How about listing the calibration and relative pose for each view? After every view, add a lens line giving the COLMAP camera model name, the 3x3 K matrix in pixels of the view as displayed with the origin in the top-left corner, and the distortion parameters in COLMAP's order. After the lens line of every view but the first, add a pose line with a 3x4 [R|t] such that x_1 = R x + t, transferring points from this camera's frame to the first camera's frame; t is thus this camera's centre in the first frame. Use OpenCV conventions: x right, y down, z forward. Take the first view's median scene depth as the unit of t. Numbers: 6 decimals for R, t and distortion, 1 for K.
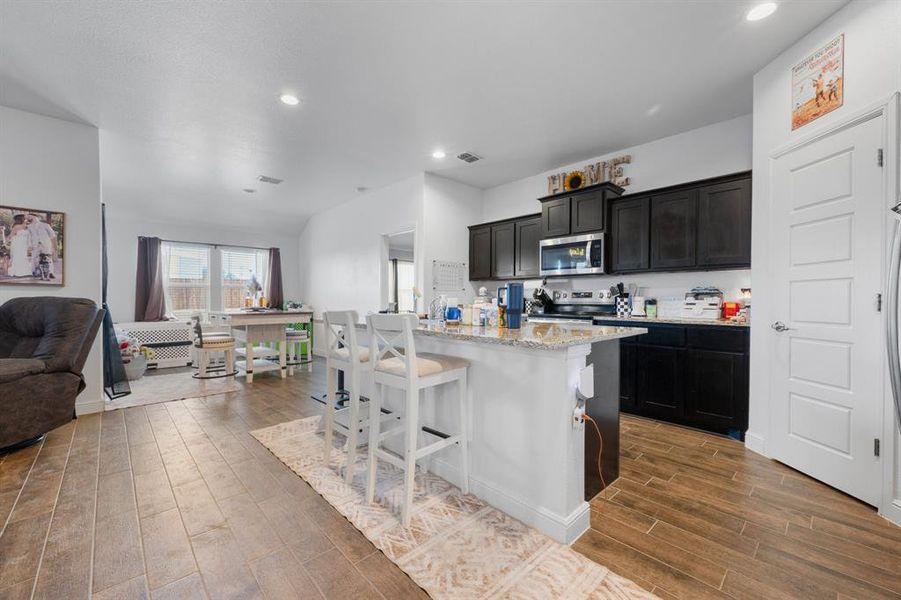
lens RADIAL K [[354.5, 0, 448.9], [0, 354.5, 302.5], [0, 0, 1]] dist [0.000146, 0.000028]
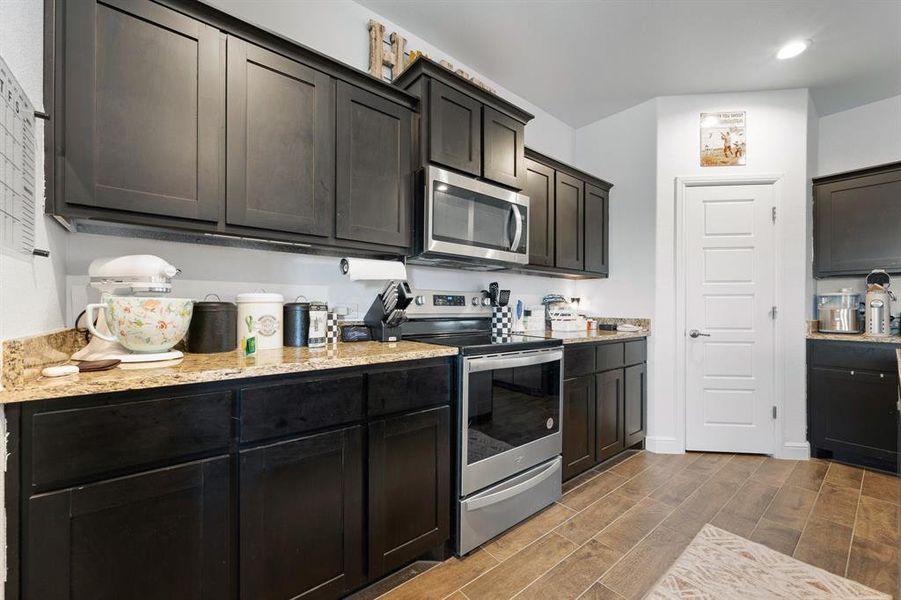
lens RADIAL K [[356.1, 0, 452.2], [0, 356.1, 307.6], [0, 0, 1]] dist [0.000248, 0.000078]
pose [[0.081852, 0.000763, 0.996644, -0.173230], [0.003211, 0.999994, -0.001029, -0.010952], [-0.996639, 0.003285, 0.081849, 1.082299]]
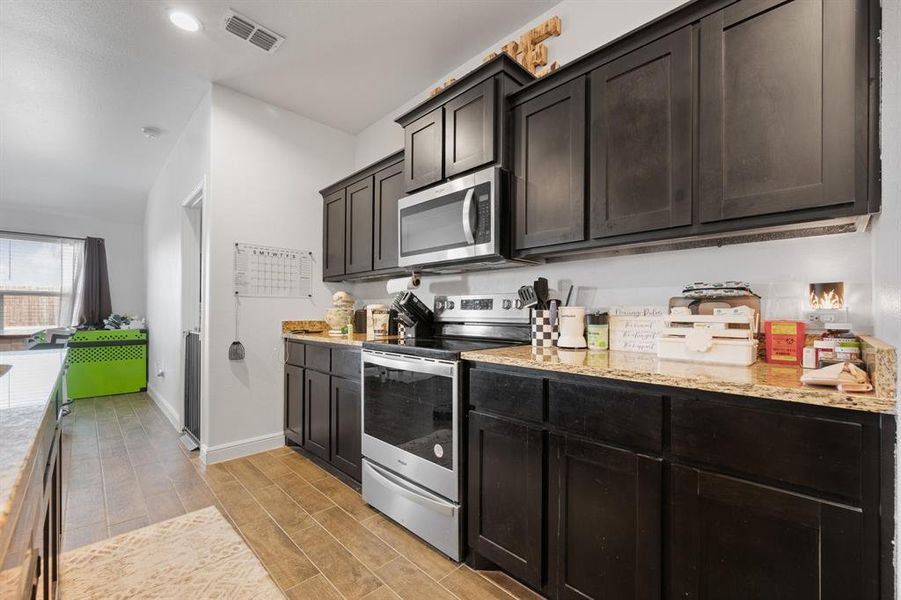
lens RADIAL K [[367.5, 0, 450.1], [0, 367.5, 312.8], [0, 0, 1]] dist [-0.001719, -0.000163]
pose [[0.999751, 0.001028, 0.022294, 0.369337], [-0.000854, 0.999969, -0.007810, -0.004674], [-0.022301, 0.007789, 0.999721, 0.530107]]
